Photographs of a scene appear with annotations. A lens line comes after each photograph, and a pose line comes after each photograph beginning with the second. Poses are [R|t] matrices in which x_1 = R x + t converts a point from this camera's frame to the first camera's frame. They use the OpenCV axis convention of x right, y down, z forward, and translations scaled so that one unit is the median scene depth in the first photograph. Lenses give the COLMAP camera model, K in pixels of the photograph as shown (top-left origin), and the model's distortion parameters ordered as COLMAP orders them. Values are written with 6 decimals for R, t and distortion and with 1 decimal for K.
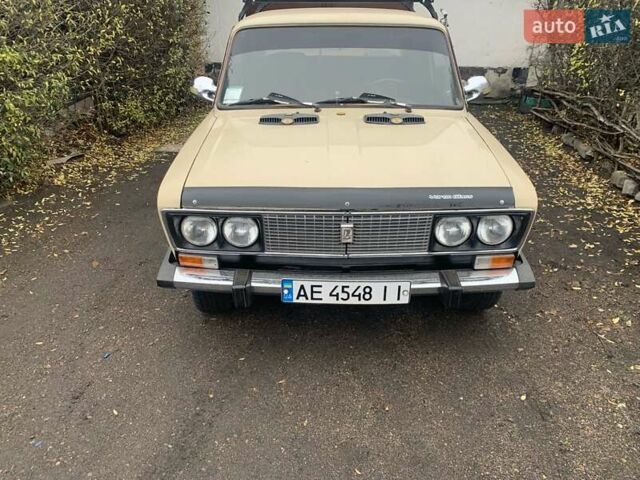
lens RADIAL K [[485.7, 0, 320.0], [0, 485.7, 240.0], [0, 0, 1]] dist [0.112177, -0.183416]
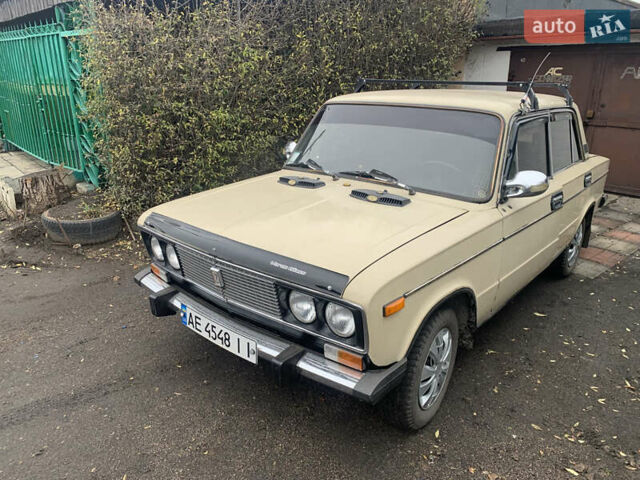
lens RADIAL K [[497.9, 0, 320.0], [0, 497.9, 240.0], [0, 0, 1]] dist [-0.012238, -0.007483]
pose [[0.757835, 0.212550, -0.616853, 0.869877], [-0.301088, 0.952687, -0.041632, -0.112519], [0.578819, 0.217277, 0.785976, 0.217974]]
